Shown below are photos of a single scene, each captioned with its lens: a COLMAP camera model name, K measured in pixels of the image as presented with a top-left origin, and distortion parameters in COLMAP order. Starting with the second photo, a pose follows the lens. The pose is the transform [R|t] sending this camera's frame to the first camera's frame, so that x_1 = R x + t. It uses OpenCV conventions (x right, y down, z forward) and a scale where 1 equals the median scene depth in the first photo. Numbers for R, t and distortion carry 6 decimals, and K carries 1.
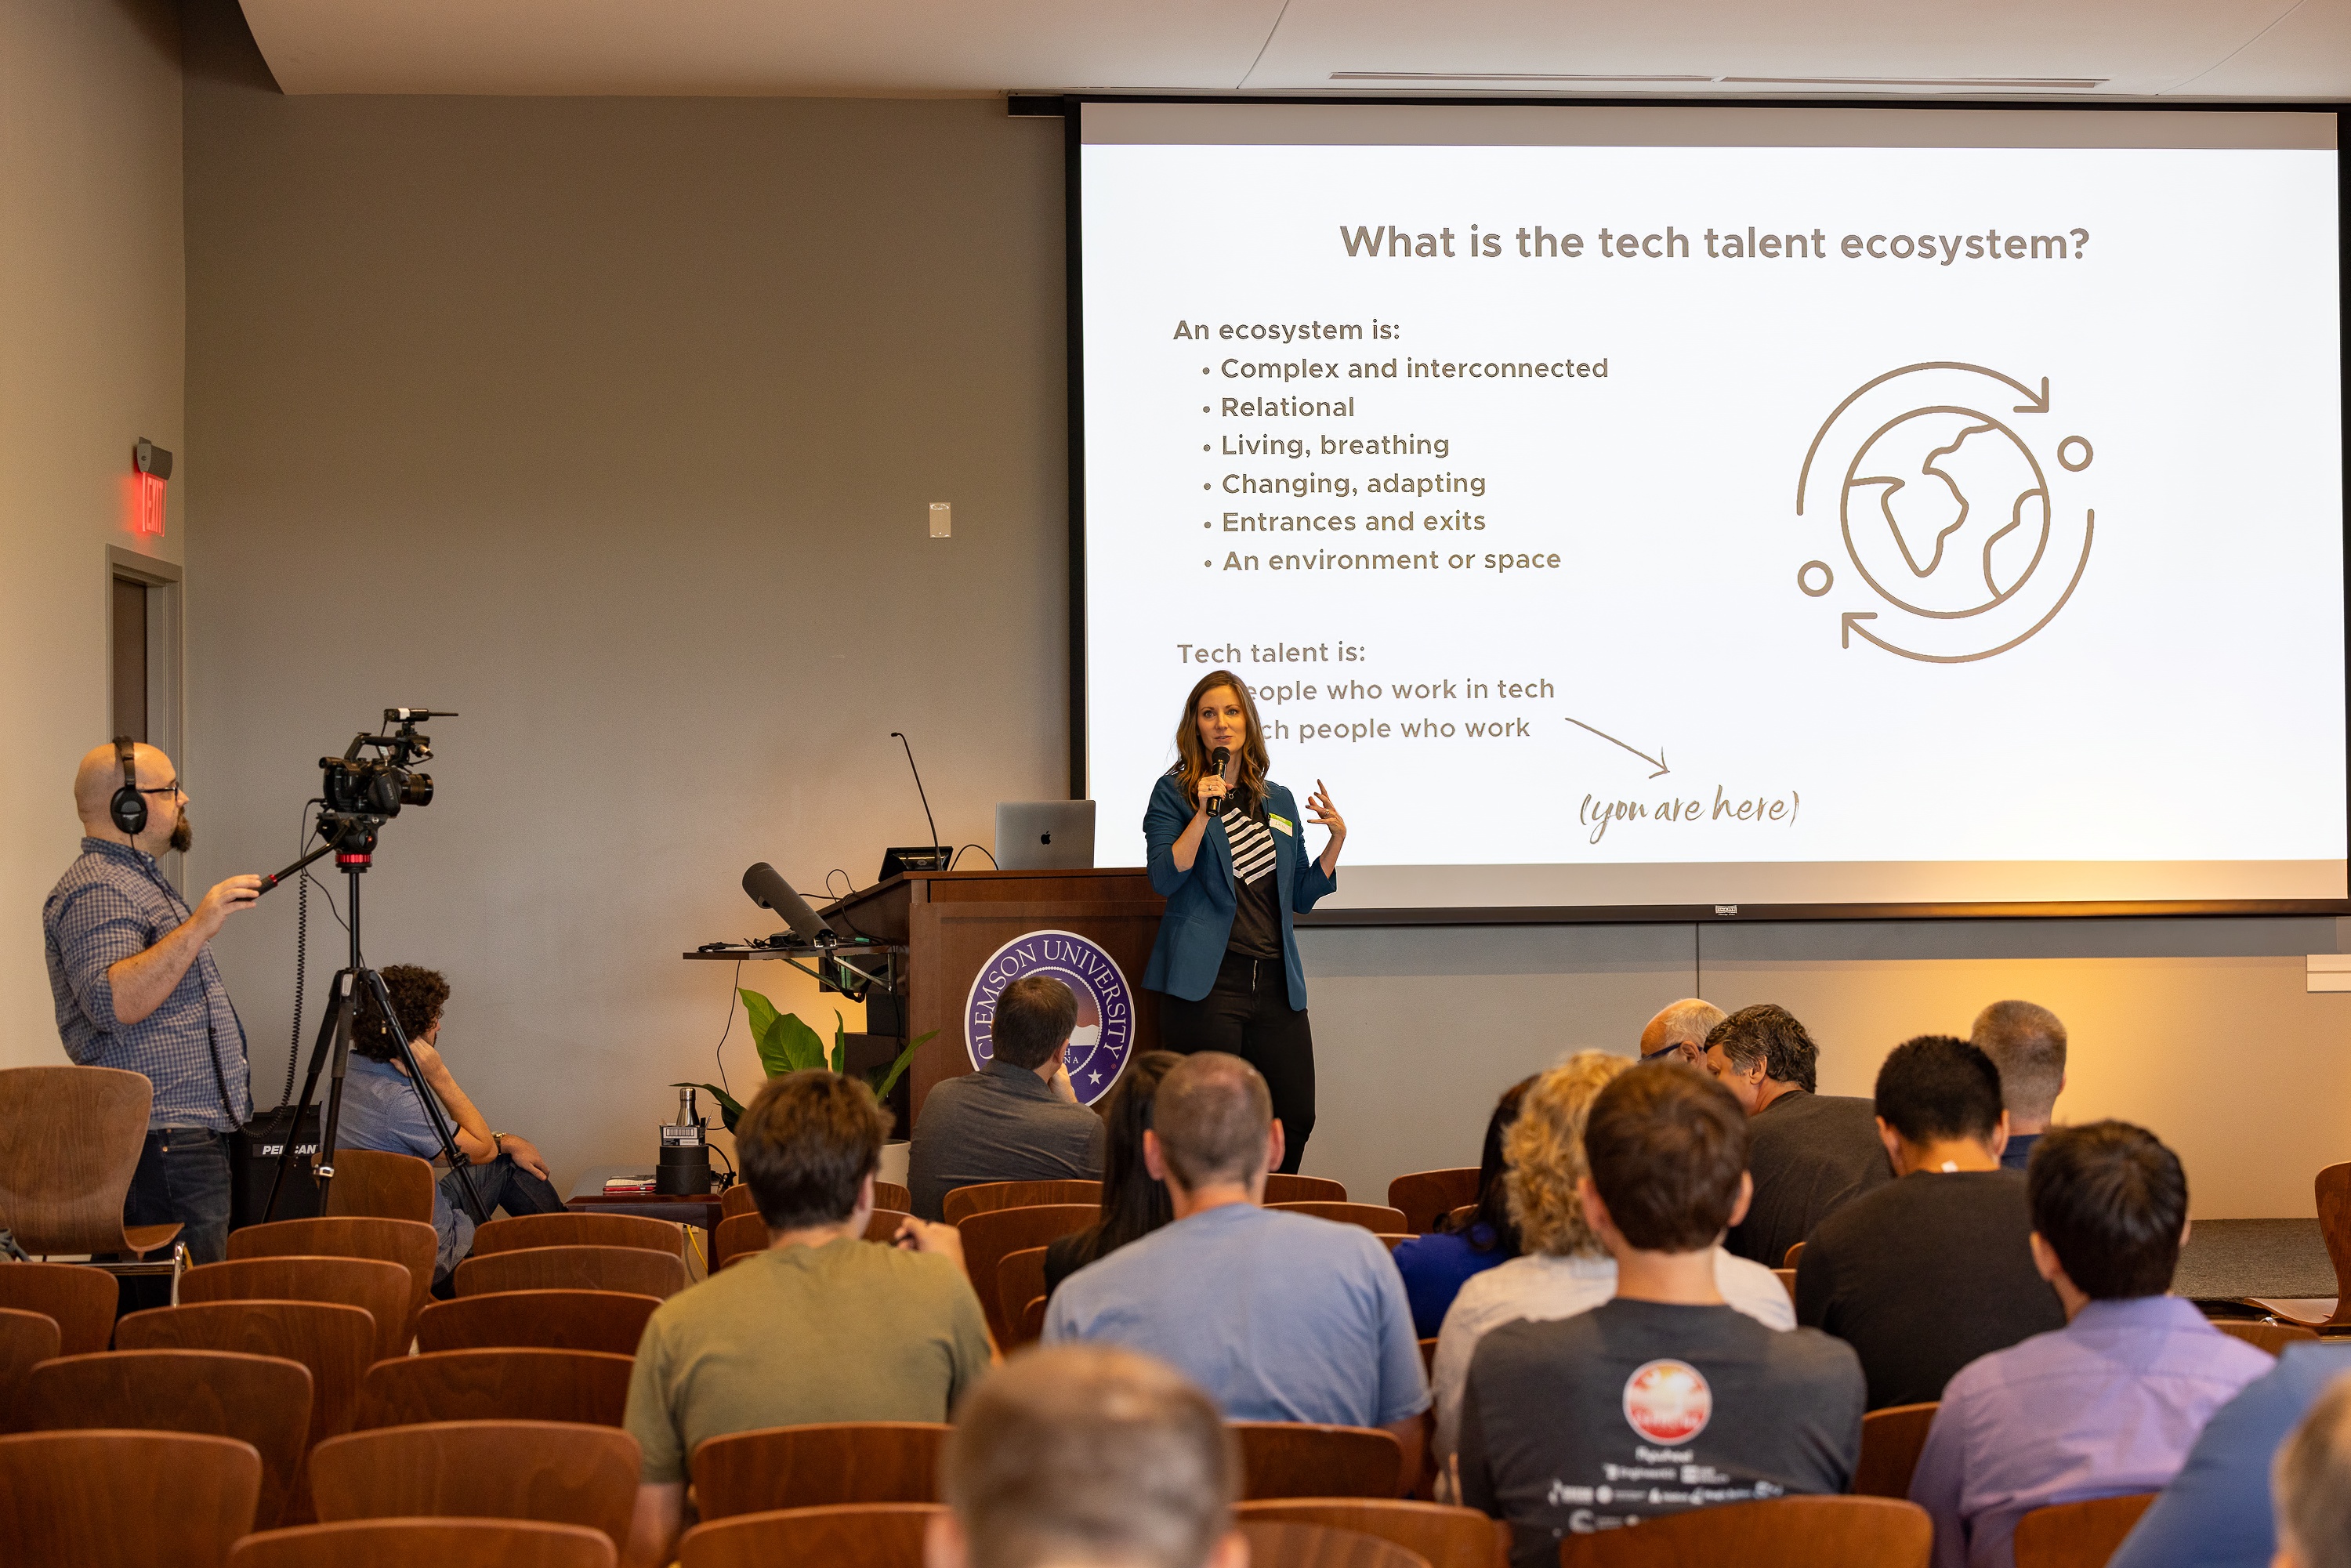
lens RADIAL K [[5250.9, 0, 1186.6], [0, 5250.9, 763.7], [0, 0, 1]] dist [0.077292, 0.000000]
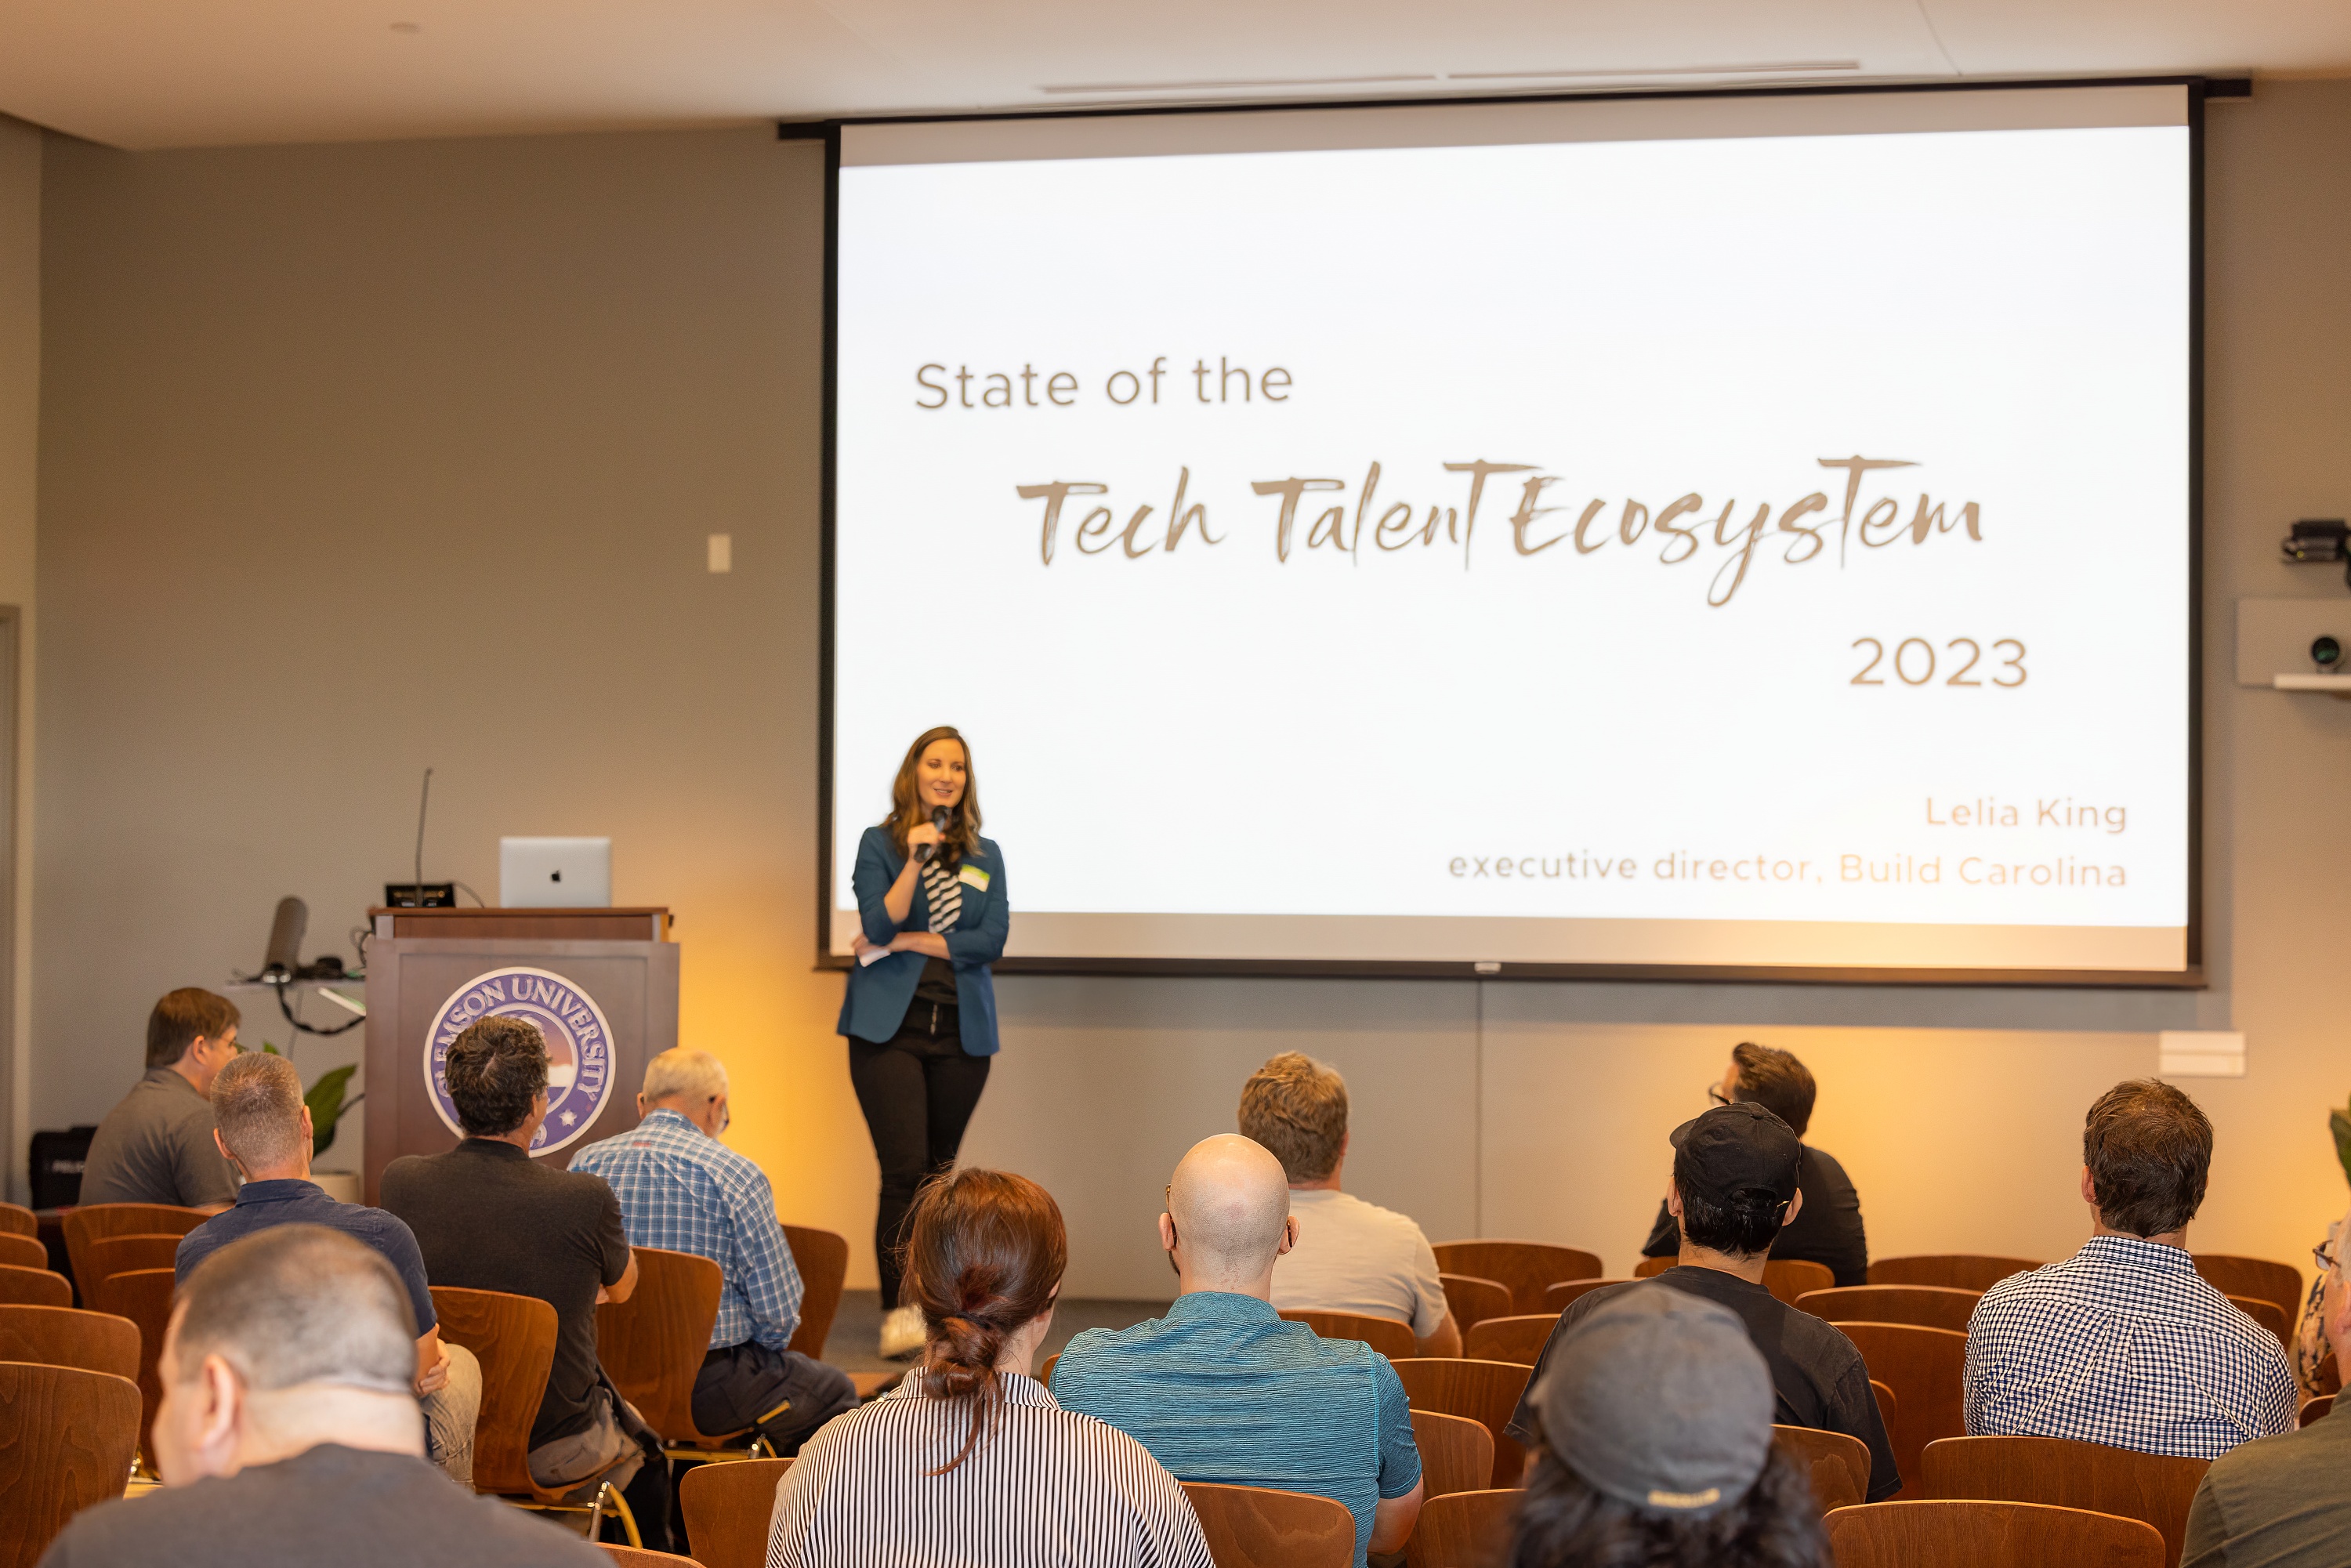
lens RADIAL K [[5705.1, 0, 1166.2], [0, 5705.1, 729.1], [0, 0, 1]] dist [-0.049665, 0.000000]
pose [[0.918566, 0.004289, -0.395244, 0.453449], [-0.009440, 0.999894, -0.011087, -0.002618], [0.395154, 0.013915, 0.918509, 0.052659]]
